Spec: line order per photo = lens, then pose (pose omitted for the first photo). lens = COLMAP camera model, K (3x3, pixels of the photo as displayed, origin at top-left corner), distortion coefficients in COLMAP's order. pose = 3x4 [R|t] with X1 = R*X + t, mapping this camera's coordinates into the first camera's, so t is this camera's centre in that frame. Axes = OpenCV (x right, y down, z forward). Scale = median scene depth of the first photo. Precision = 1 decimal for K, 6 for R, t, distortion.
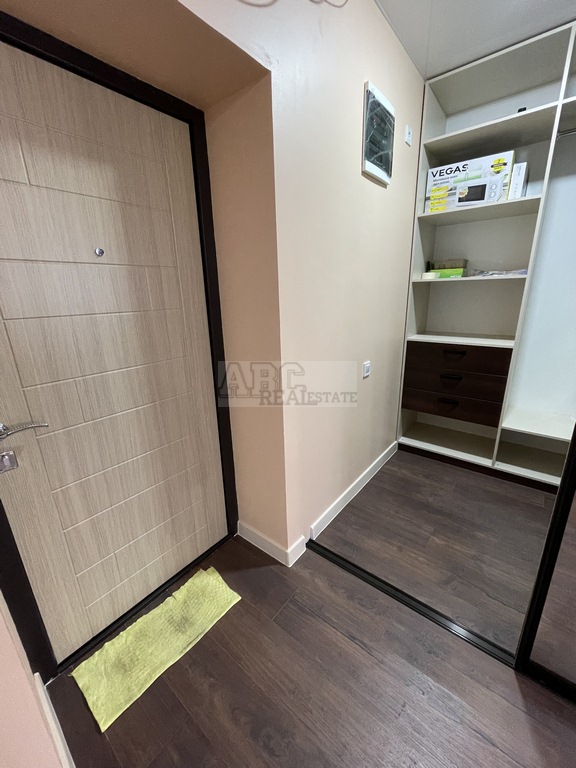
lens RADIAL K [[308.2, 0, 289.4], [0, 308.2, 384.9], [0, 0, 1]] dist [-0.004430, -0.000009]
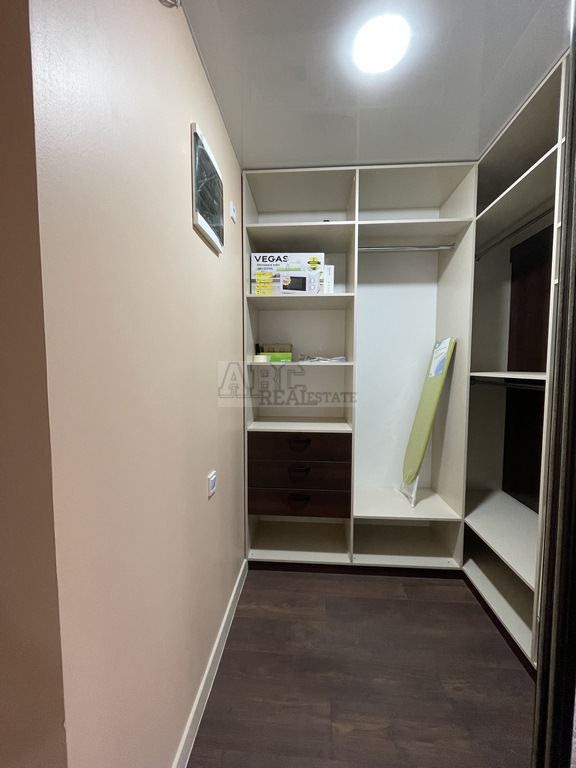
lens RADIAL K [[308.2, 0, 289.4], [0, 308.2, 384.9], [0, 0, 1]] dist [-0.004430, -0.000009]
pose [[0.822896, -0.009316, 0.568116, 0.000592], [0.142981, 0.971086, -0.191179, -0.103105], [-0.549908, 0.238550, 0.800435, 0.268506]]
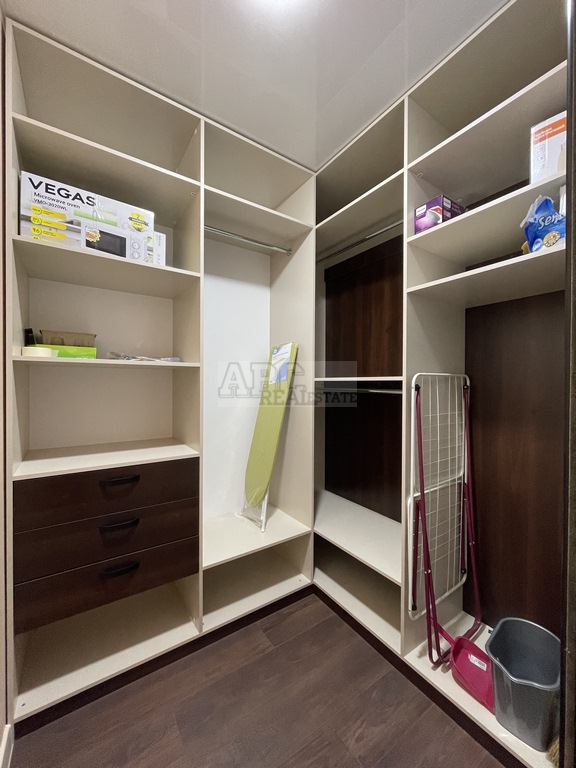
lens RADIAL K [[308.2, 0, 289.4], [0, 308.2, 384.9], [0, 0, 1]] dist [-0.004430, -0.000009]
pose [[0.290852, 0.019089, 0.956578, 0.070460], [0.265417, 0.958951, -0.099838, -0.145530], [-0.919217, 0.282930, 0.273846, 0.520584]]
